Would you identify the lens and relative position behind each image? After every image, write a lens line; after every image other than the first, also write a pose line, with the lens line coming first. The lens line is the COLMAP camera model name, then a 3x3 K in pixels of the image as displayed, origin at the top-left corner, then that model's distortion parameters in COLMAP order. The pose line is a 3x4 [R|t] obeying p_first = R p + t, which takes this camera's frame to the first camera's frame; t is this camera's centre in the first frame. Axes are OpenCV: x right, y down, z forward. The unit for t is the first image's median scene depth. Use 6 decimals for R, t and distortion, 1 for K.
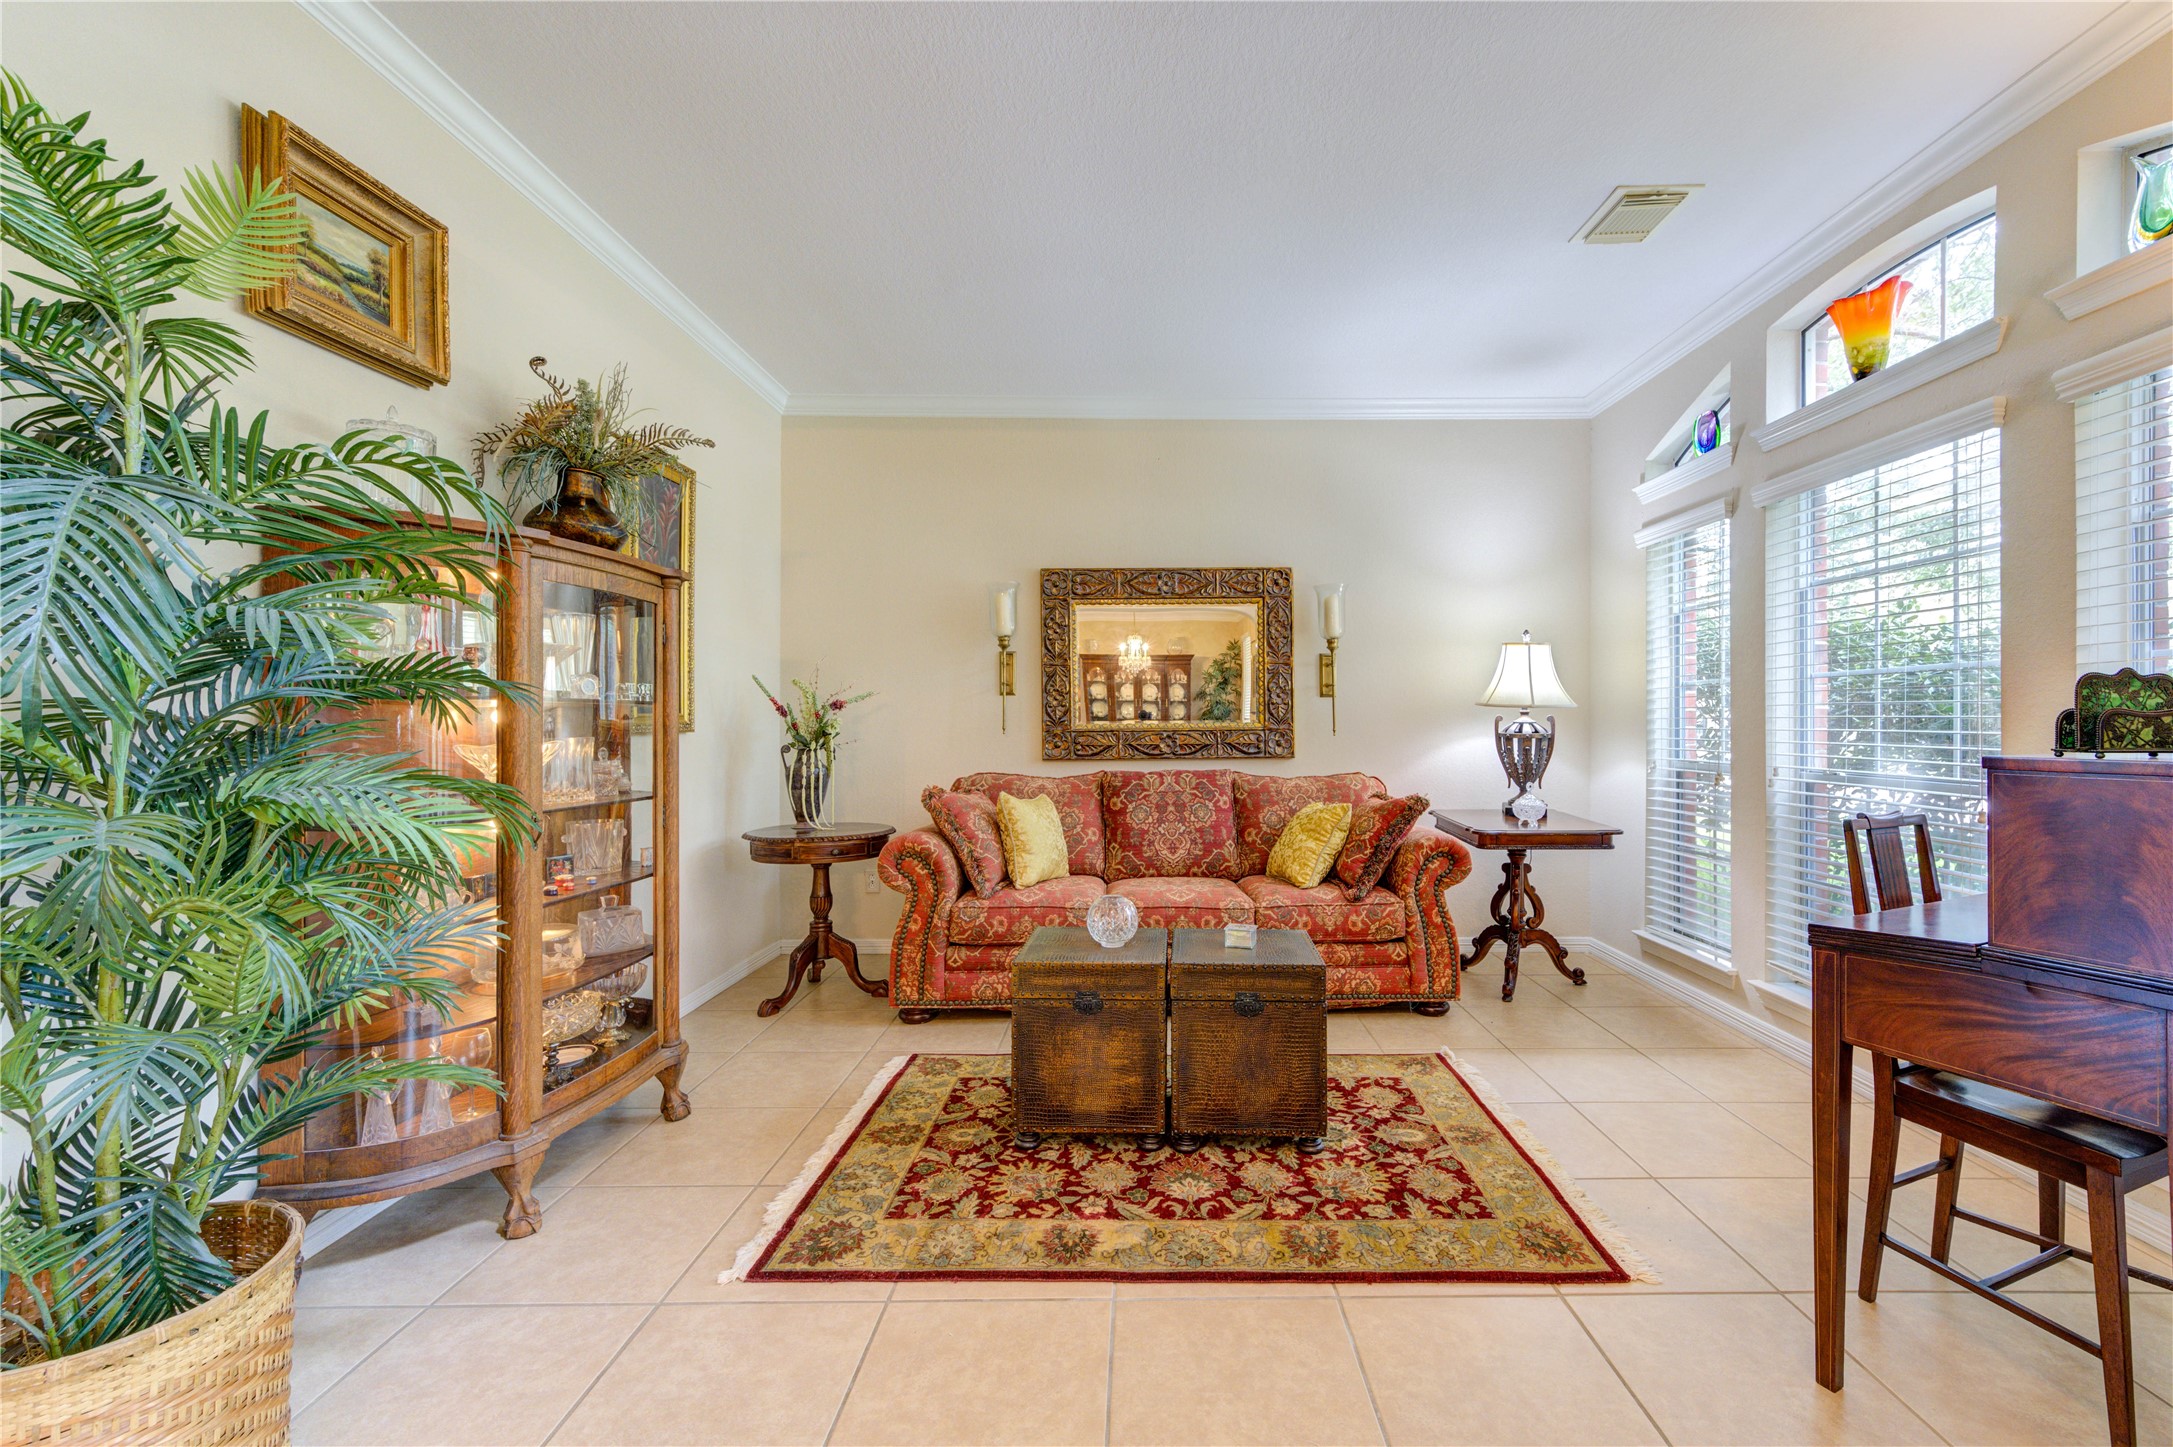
lens RADIAL K [[896.9, 0, 1156.0], [0, 896.9, 715.2], [0, 0, 1]] dist [0.005464, -0.001902]
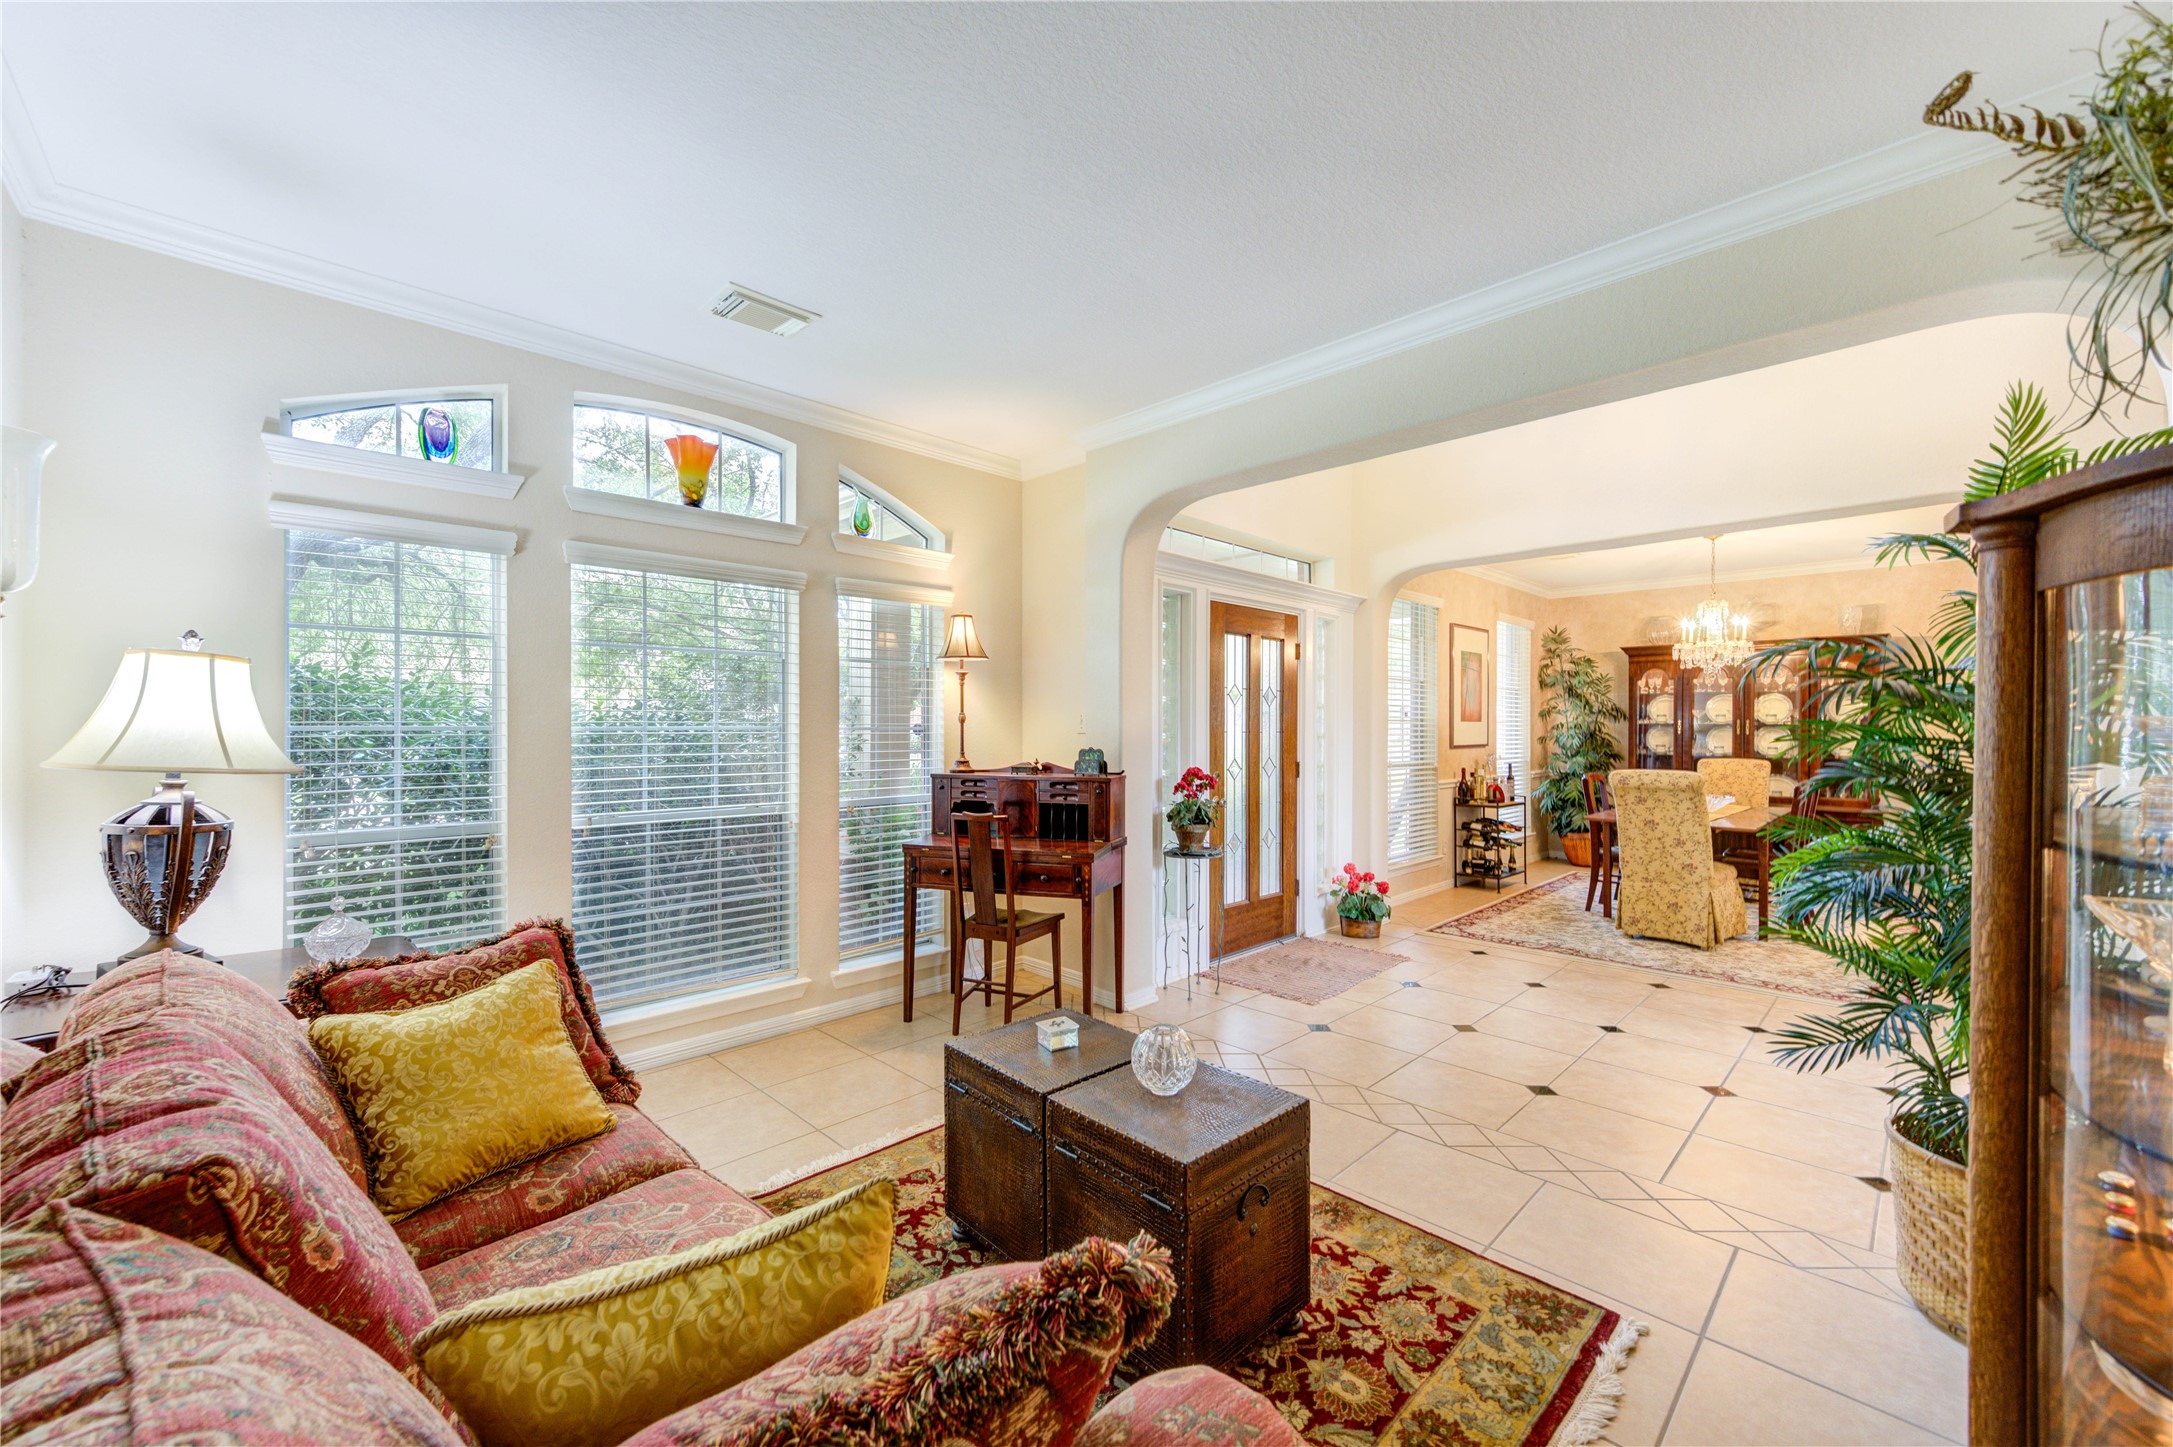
lens RADIAL K [[850.3, 0, 1091.4], [0, 850.3, 738.3], [0, 0, 1]] dist [0.001751, 0.000409]
pose [[-0.692030, -0.009622, 0.721805, -0.560549], [-0.002956, 0.999941, 0.010495, -0.061457], [-0.721863, 0.005129, -0.692017, 1.621843]]
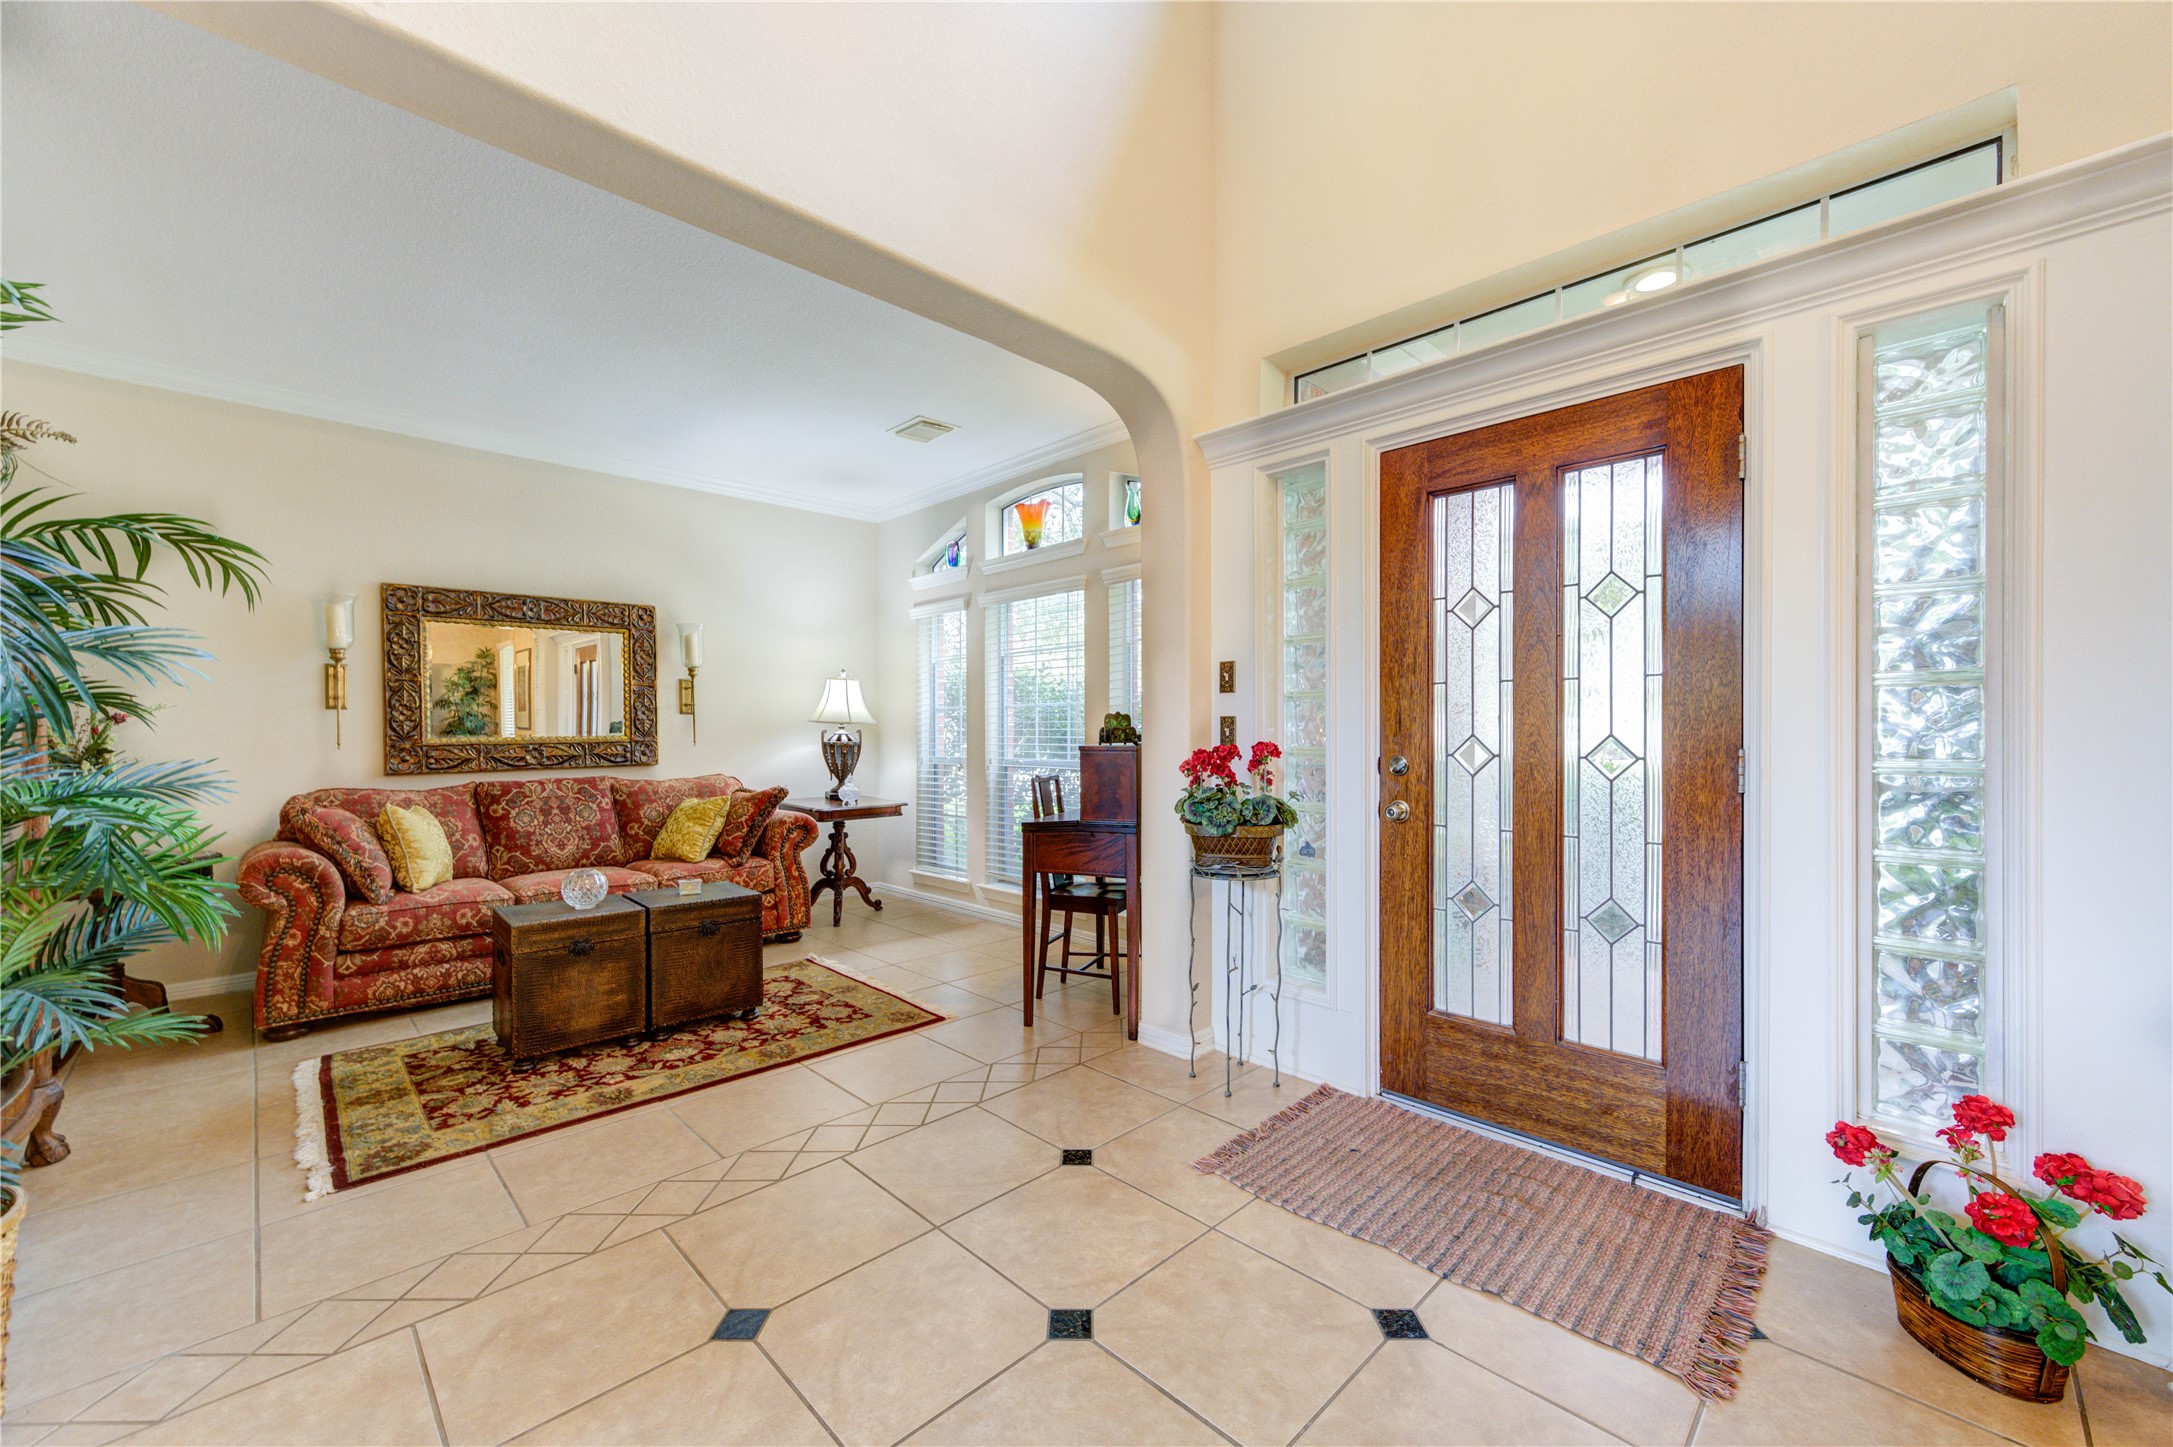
lens RADIAL K [[850.3, 0, 1096.1], [0, 850.3, 722.9], [0, 0, 1]] dist [0.001751, 0.000409]
pose [[0.722142, 0.002684, 0.691740, -0.383022], [0.001491, 0.999984, -0.005436, -0.002422], [-0.691743, 0.004957, 0.722126, -0.417791]]
